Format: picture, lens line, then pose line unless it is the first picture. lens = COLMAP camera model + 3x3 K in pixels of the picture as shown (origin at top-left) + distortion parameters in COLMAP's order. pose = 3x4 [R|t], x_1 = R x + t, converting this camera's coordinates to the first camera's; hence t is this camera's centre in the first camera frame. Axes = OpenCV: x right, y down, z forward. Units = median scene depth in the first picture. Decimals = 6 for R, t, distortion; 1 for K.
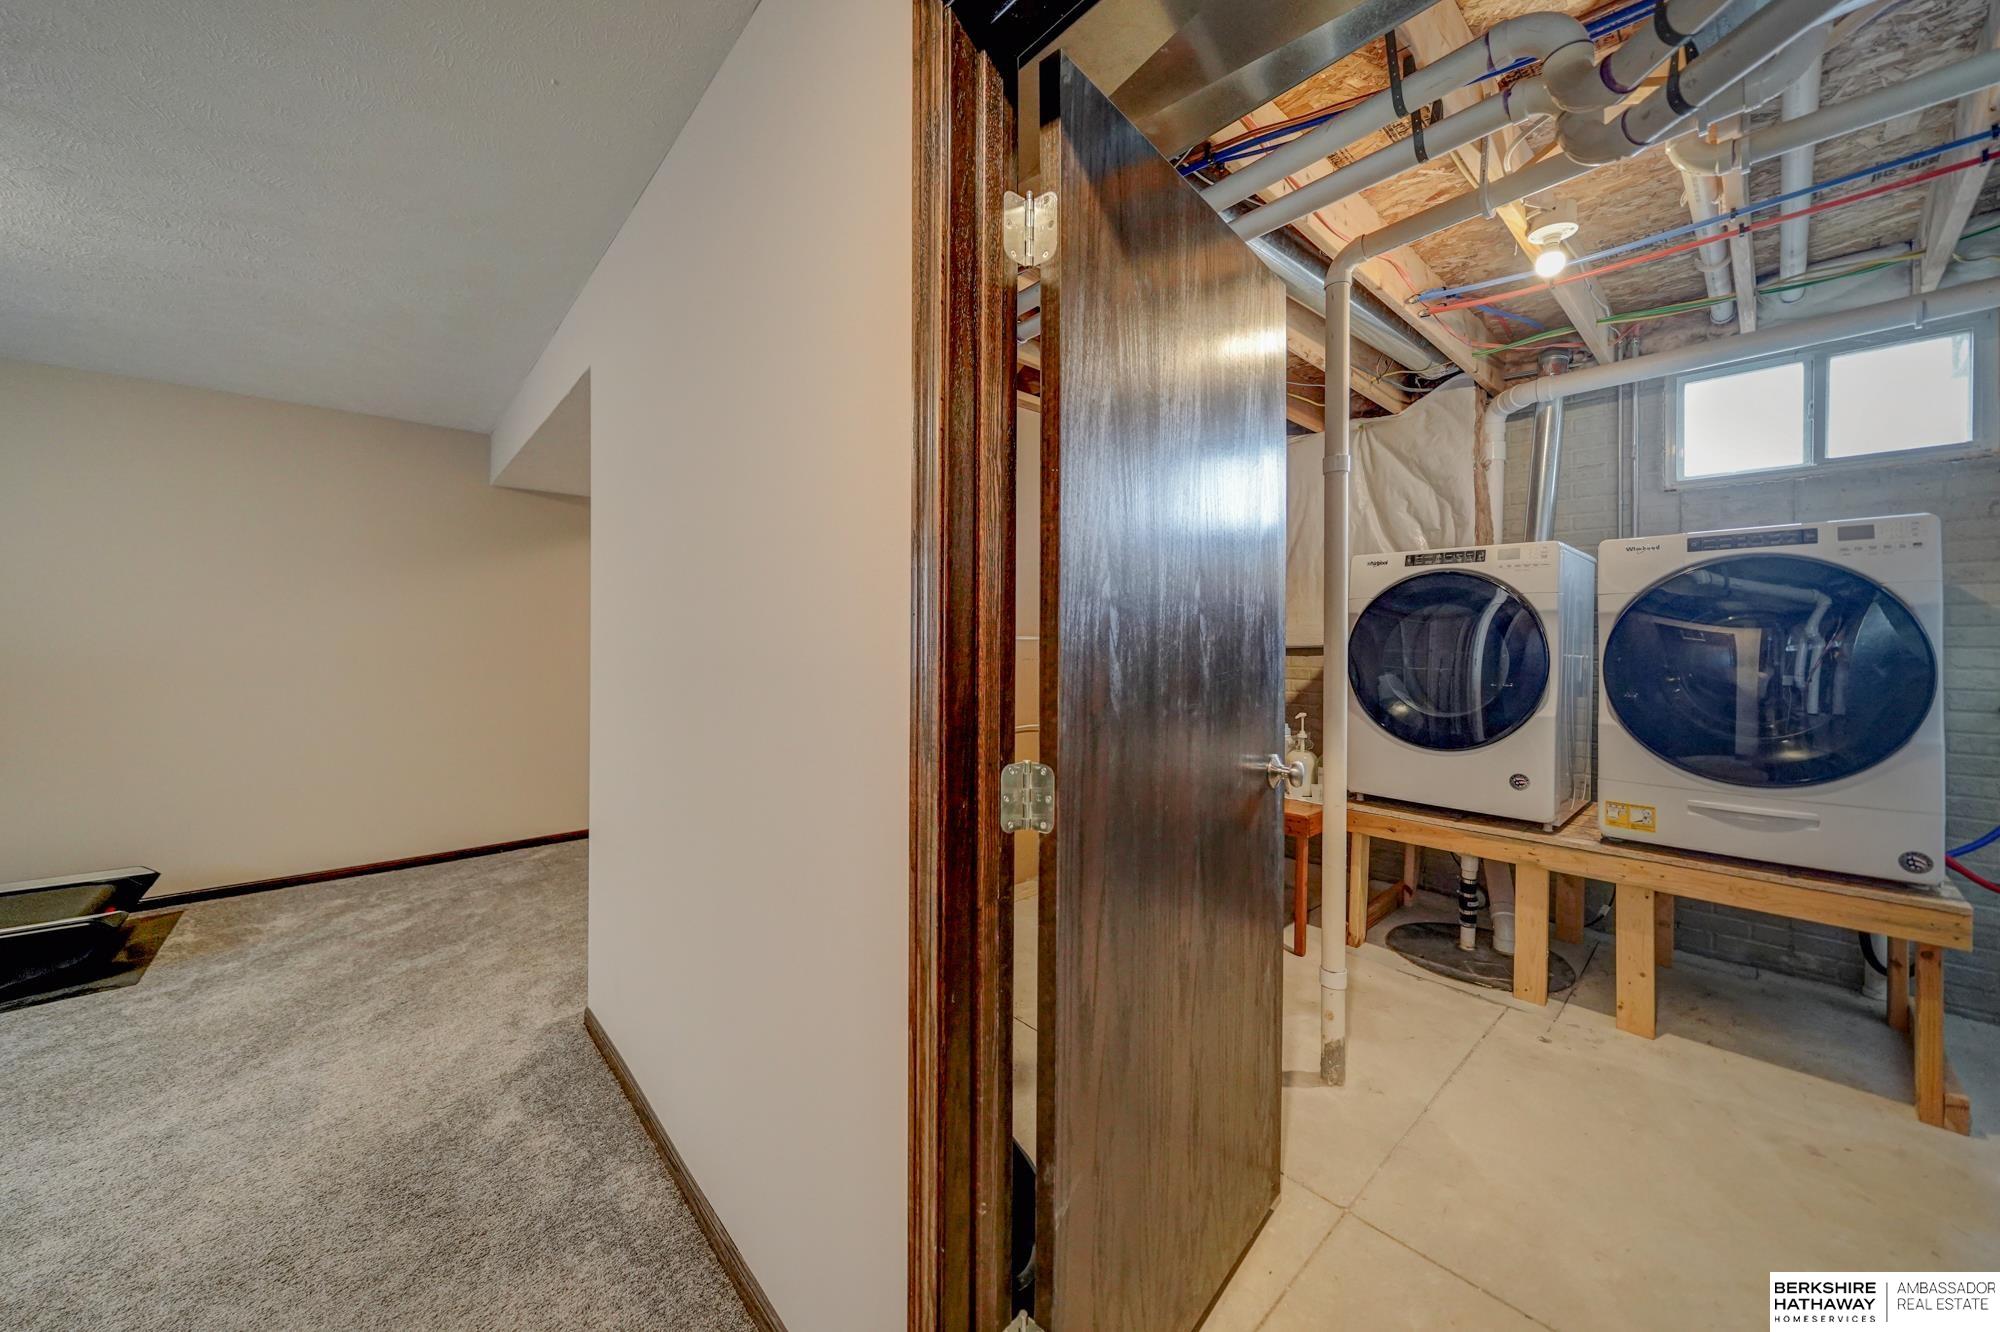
lens RADIAL K [[708.5, 0, 1009.5], [0, 708.5, 659.7], [0, 0, 1]] dist [-0.000156, 0.000038]
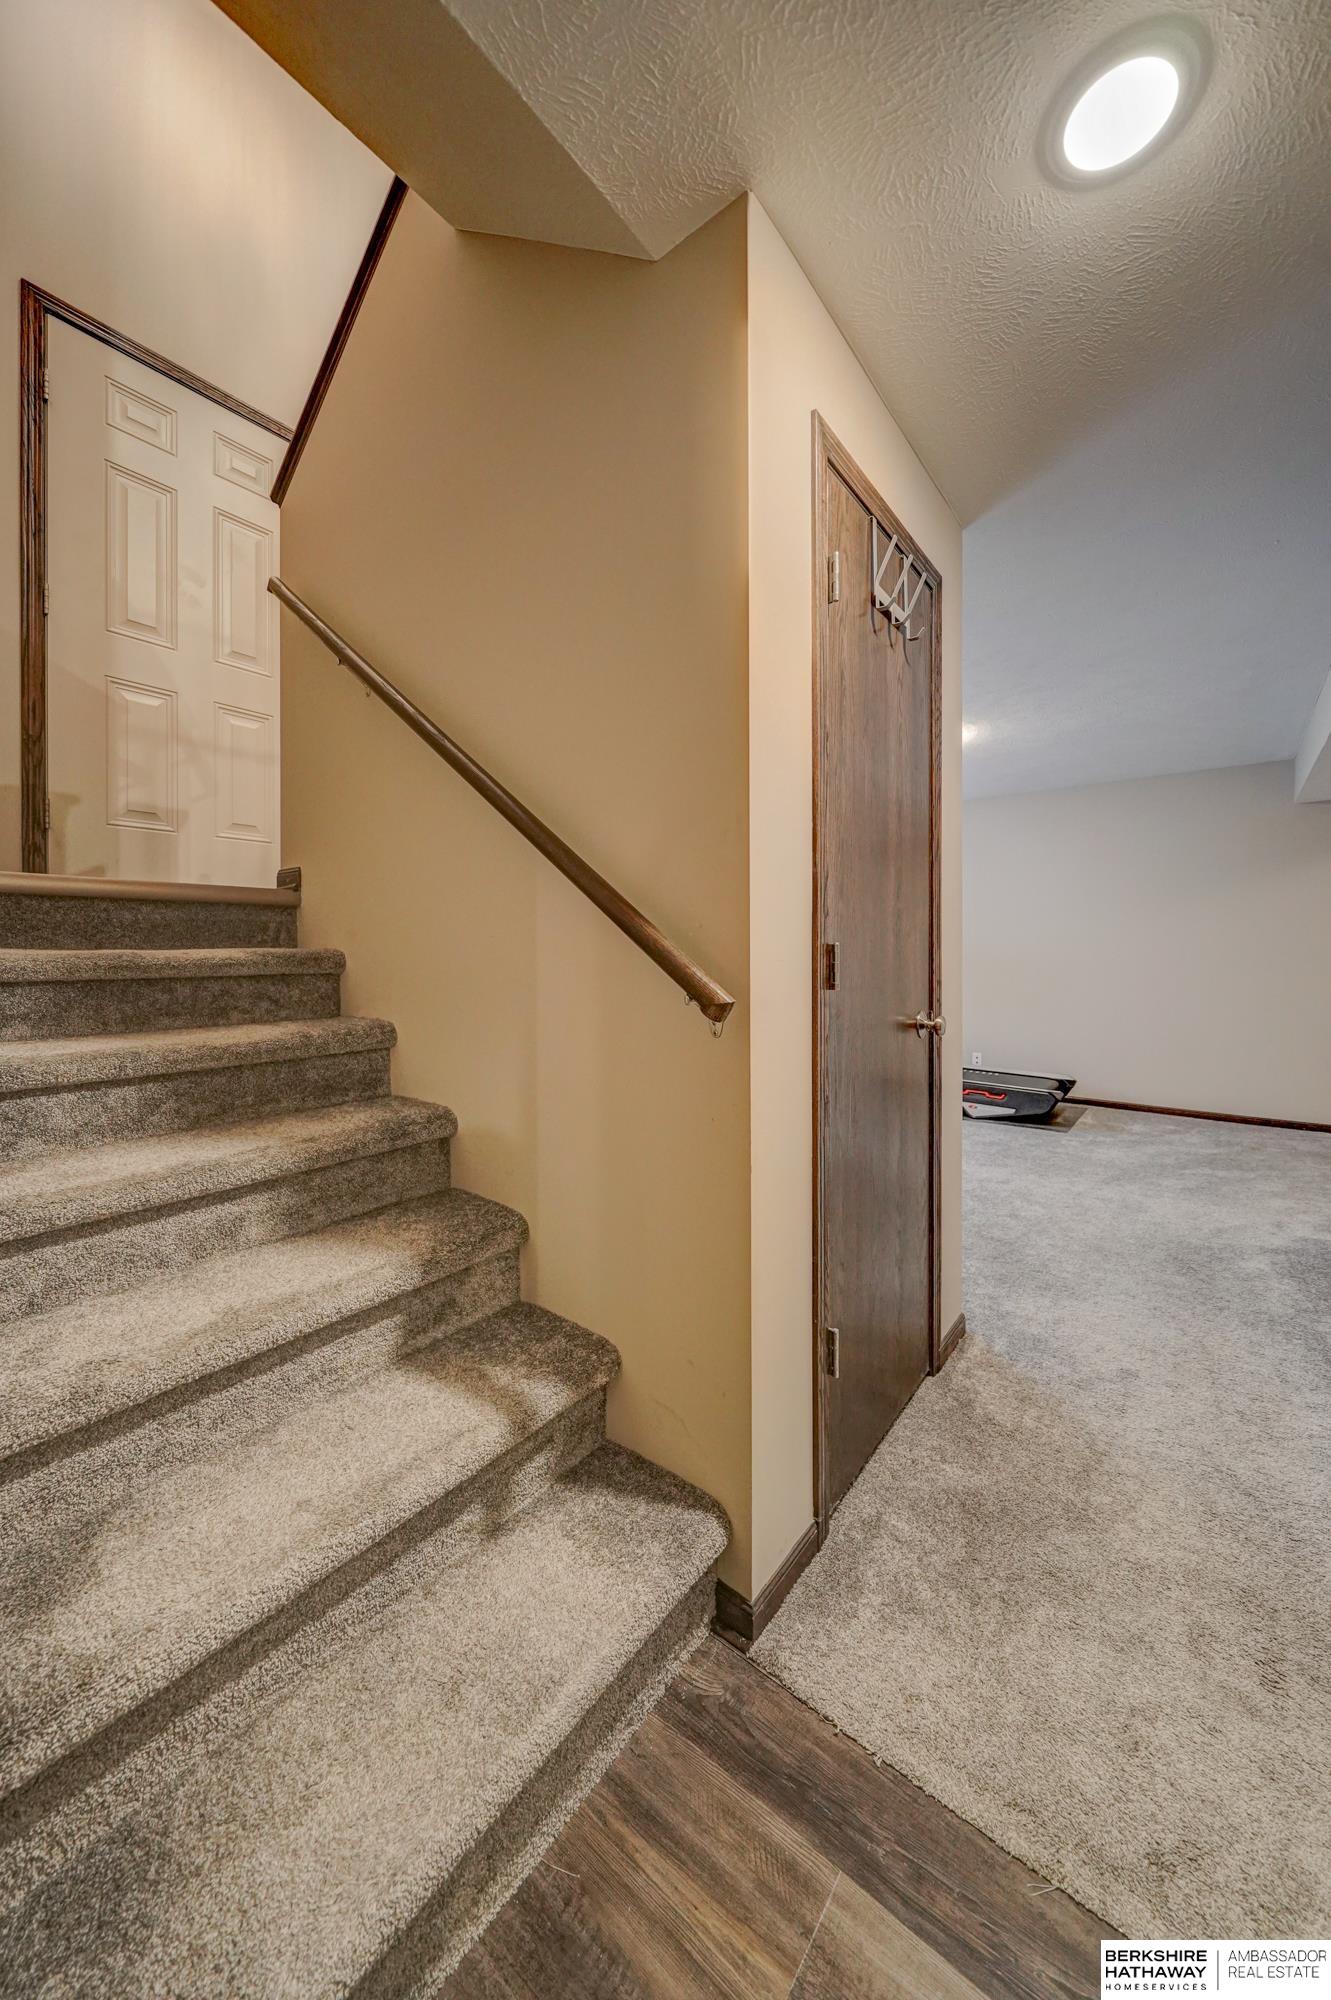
lens RADIAL K [[683.5, 0, 660.5], [0, 683.5, 955.2], [0, 0, 1]] dist [-0.000717, -0.000022]
pose [[0.146526, -0.004725, -0.989195, 0.313694], [-0.027130, 0.999593, -0.008794, 0.044297], [0.988835, 0.028125, 0.146338, -0.268391]]
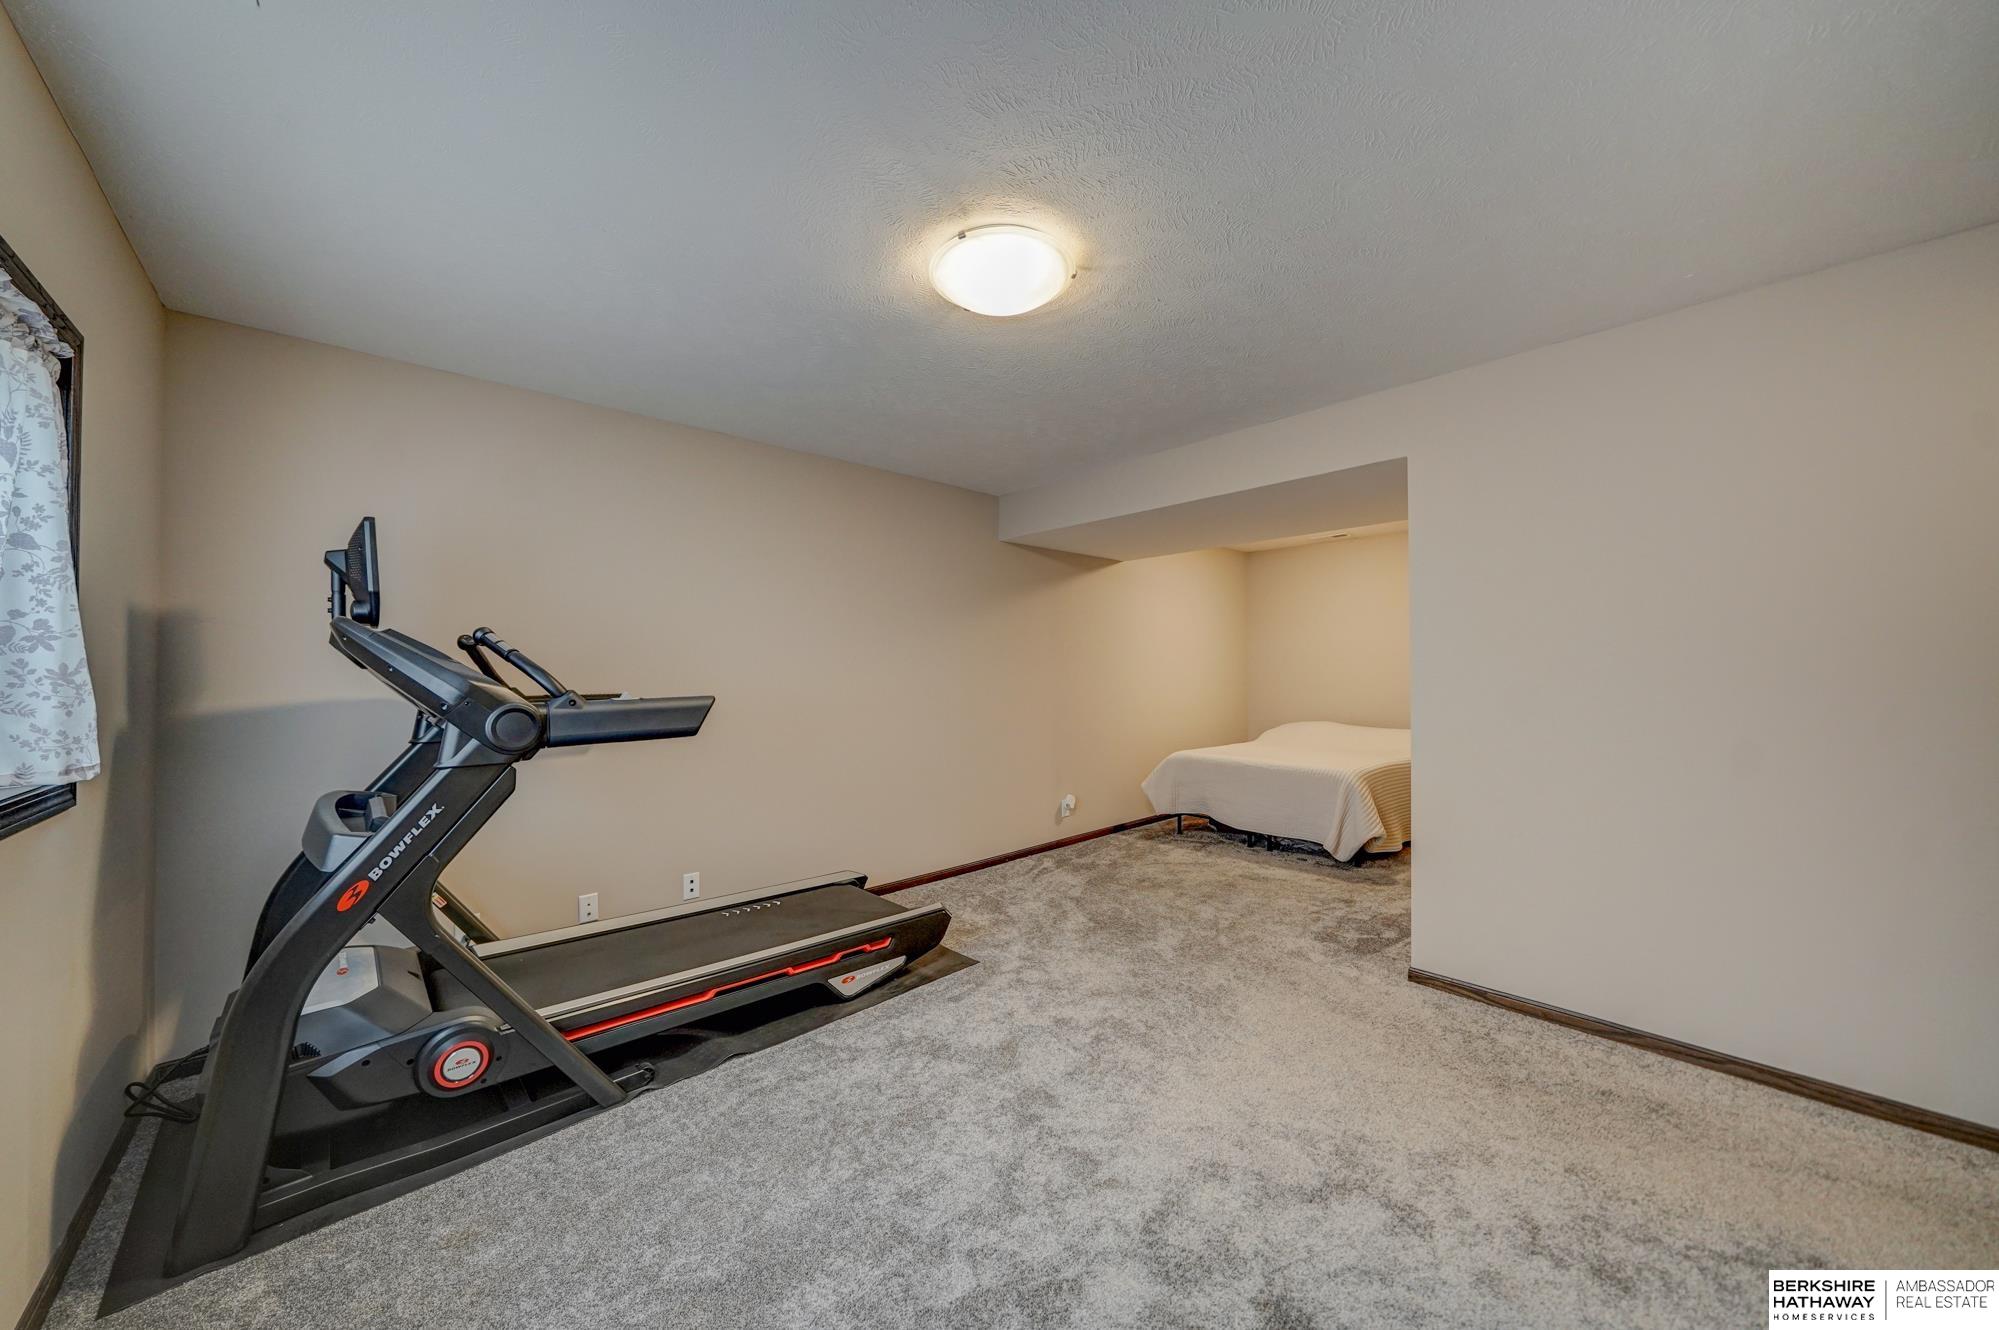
lens RADIAL K [[708.1, 0, 1009.0], [0, 708.1, 658.7], [0, 0, 1]] dist [-0.000156, 0.000038]
pose [[0.999955, -0.004823, 0.008186, -1.073483], [0.005160, 0.999119, -0.041657, -0.004839], [-0.007977, 0.041698, 0.999098, -0.203897]]
